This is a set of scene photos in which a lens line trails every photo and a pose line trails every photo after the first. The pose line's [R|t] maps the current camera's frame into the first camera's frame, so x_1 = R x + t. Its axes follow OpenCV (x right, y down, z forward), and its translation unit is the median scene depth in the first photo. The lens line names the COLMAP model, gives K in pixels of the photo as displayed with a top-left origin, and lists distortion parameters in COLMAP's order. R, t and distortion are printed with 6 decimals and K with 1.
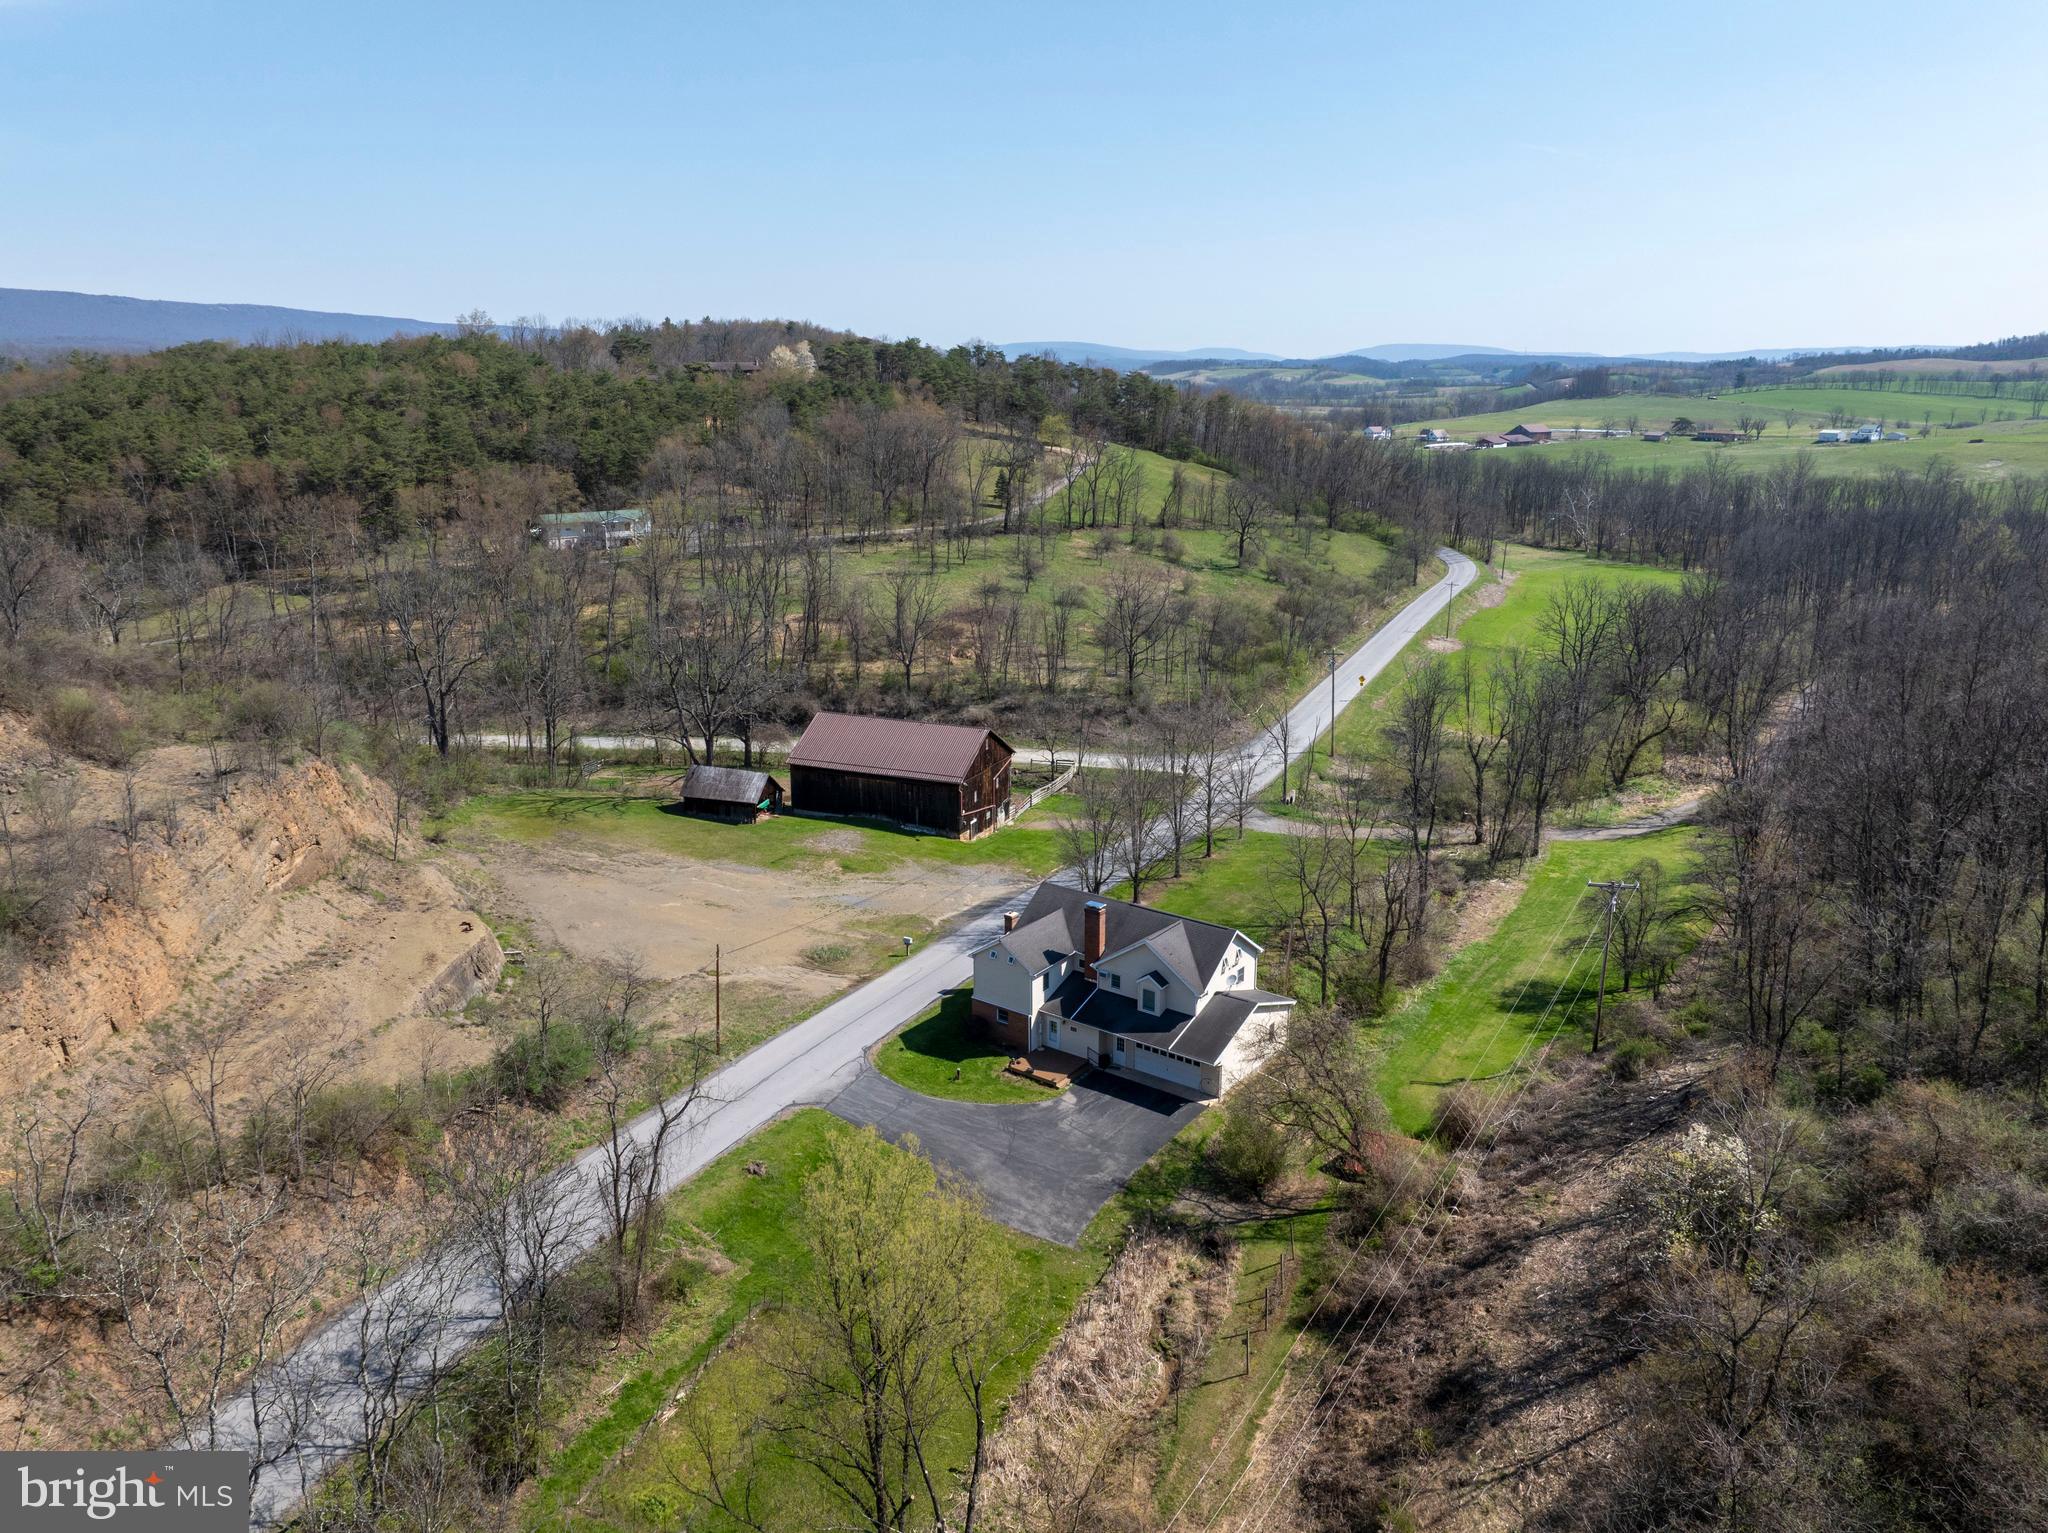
lens RADIAL K [[1440.2, 0, 1027.2], [0, 1440.2, 762.1], [0, 0, 1]] dist [-0.031580, -0.001024]
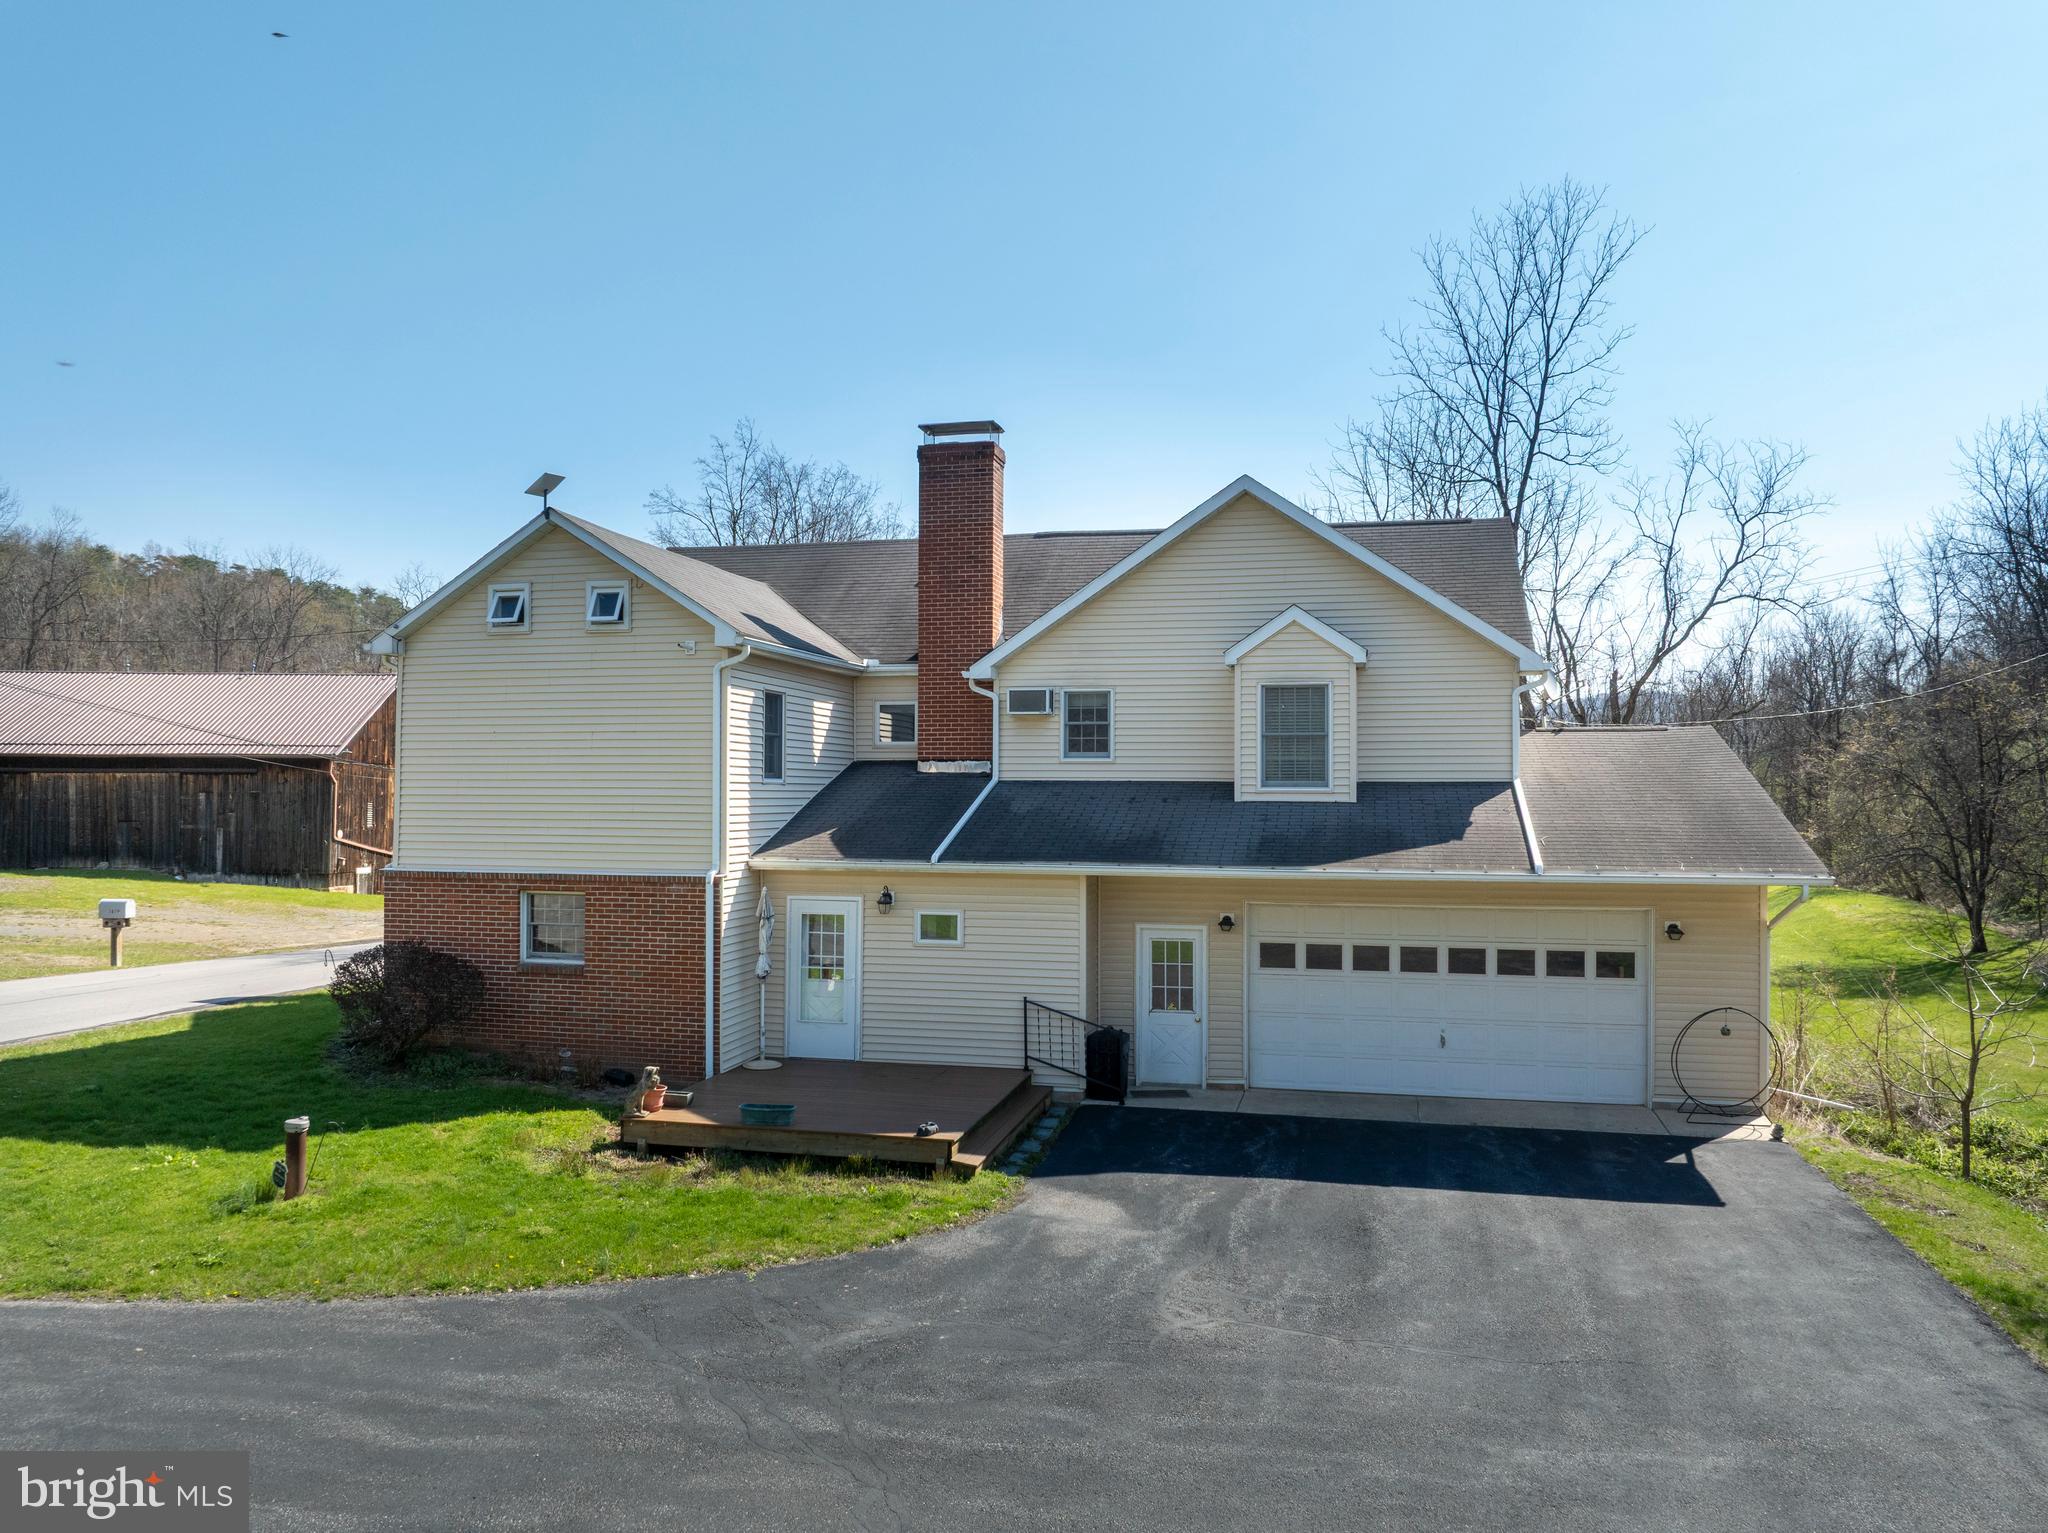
lens RADIAL K [[1440.2, 0, 1022.8], [0, 1440.2, 763.1], [0, 0, 1]] dist [-0.031580, -0.001024]
pose [[0.919856, 0.019782, 0.391756, -0.018240], [0.092049, 0.959953, -0.264609, 0.110950], [-0.381302, 0.279463, 0.881198, 0.413429]]
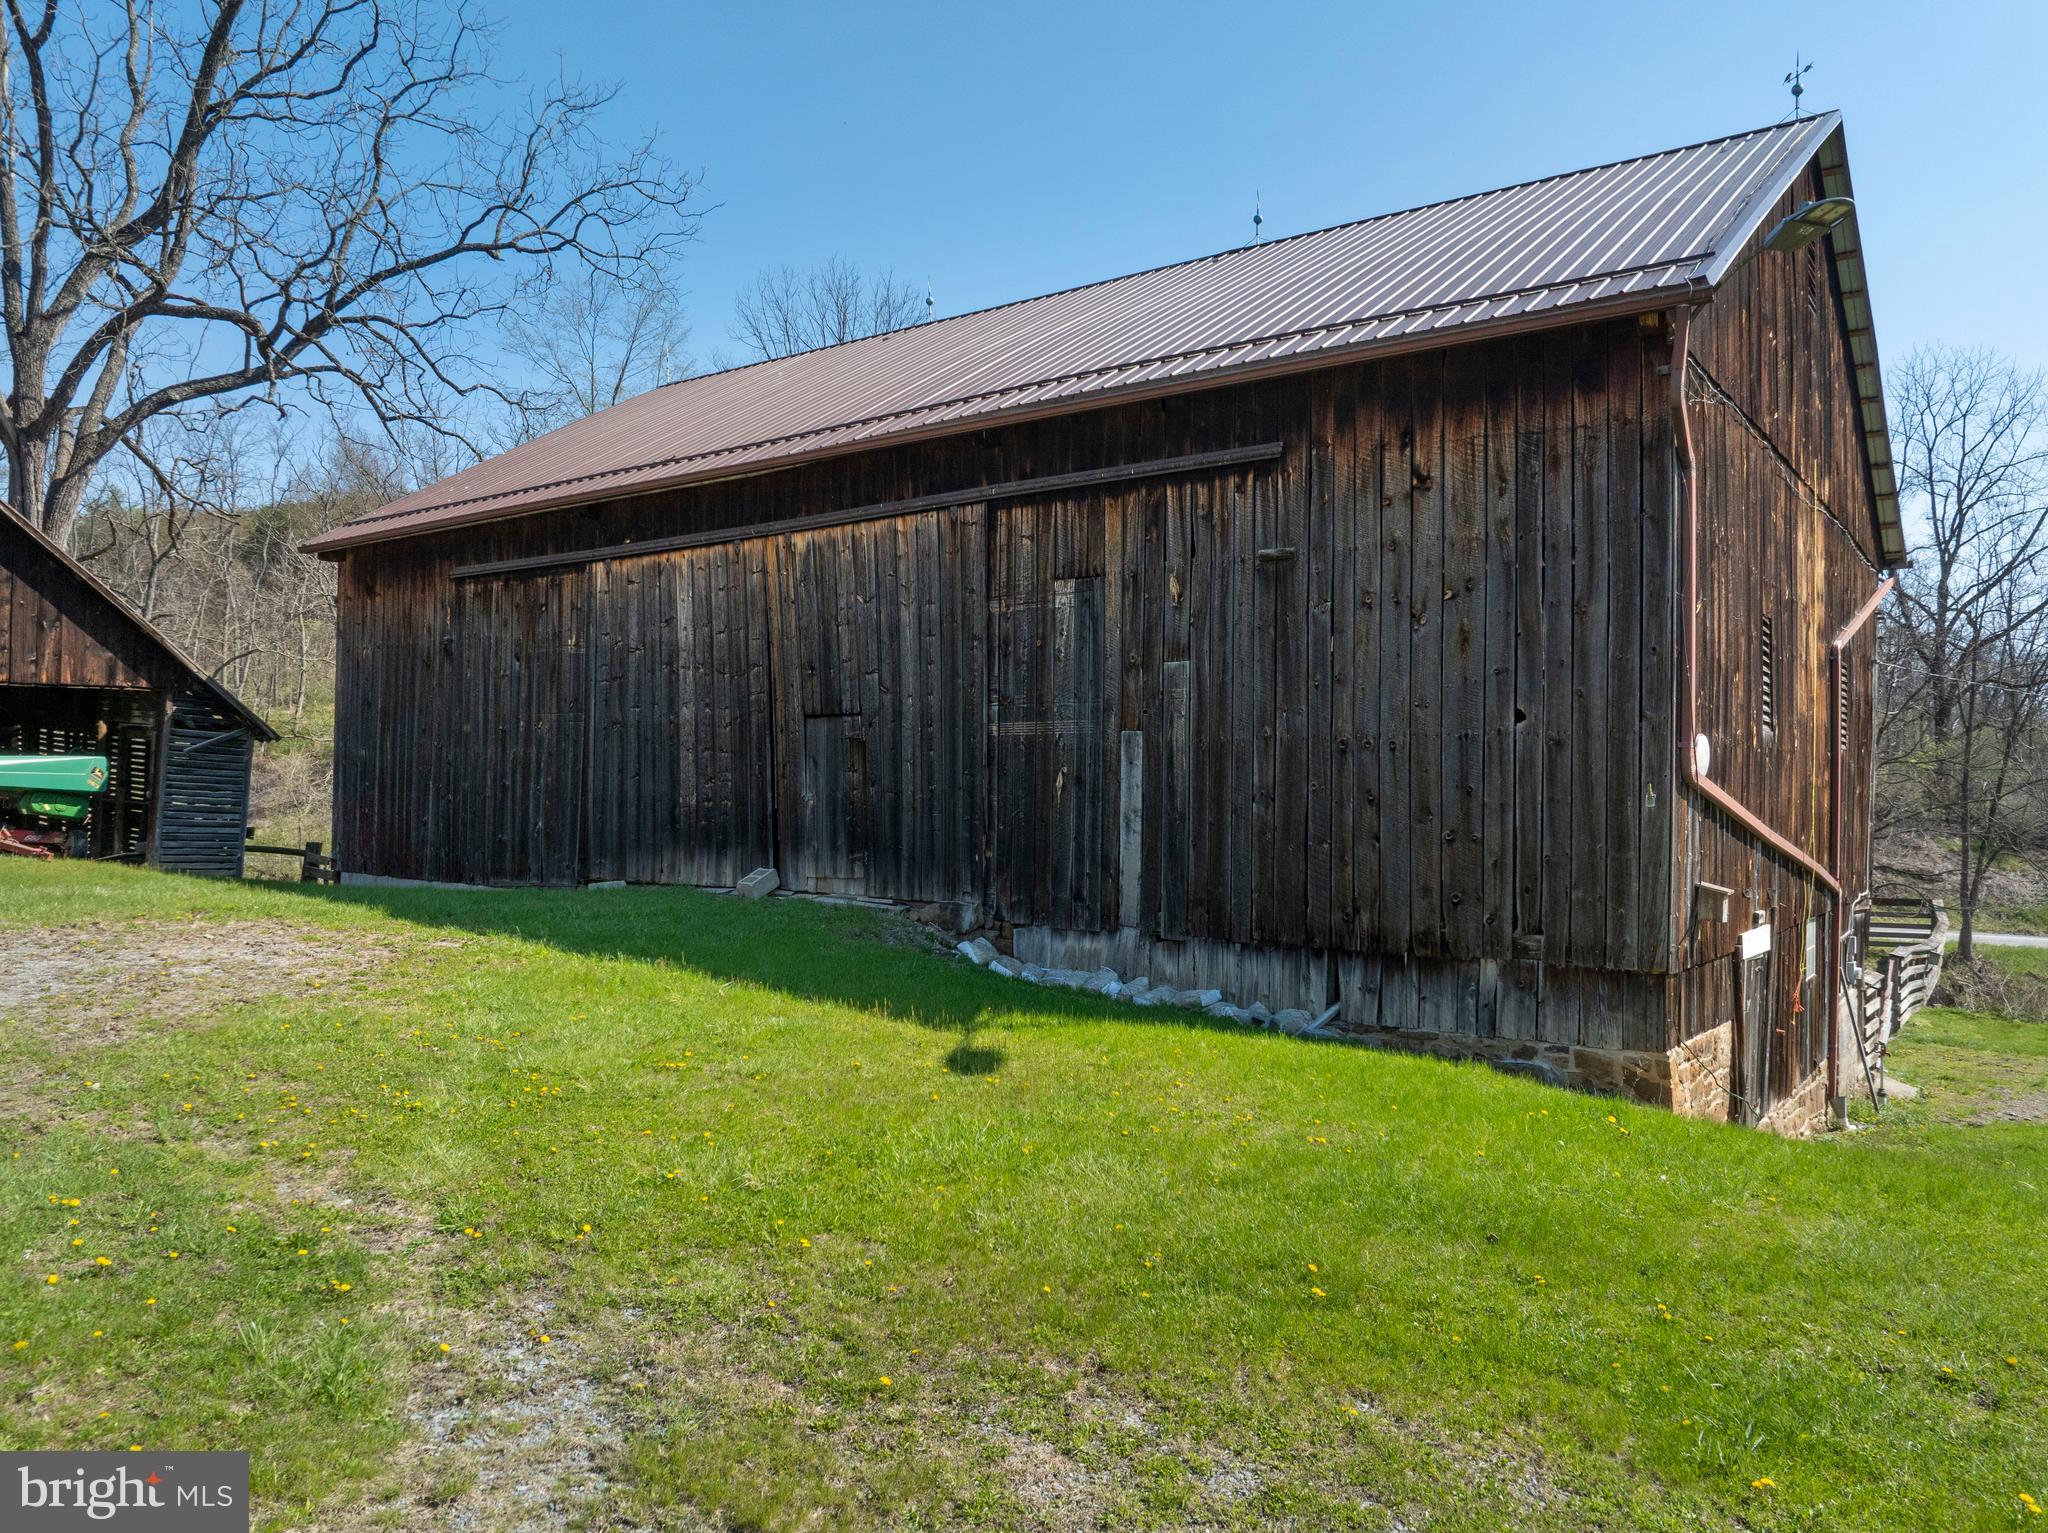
lens RADIAL K [[1440.2, 0, 1026.6], [0, 1440.2, 770.3], [0, 0, 1]] dist [-0.031580, -0.001024]
pose [[0.968126, 0.010983, -0.250223, -0.045624], [-0.079300, 0.961084, -0.264631, 0.044698], [0.237579, 0.276039, 0.931321, 0.701522]]
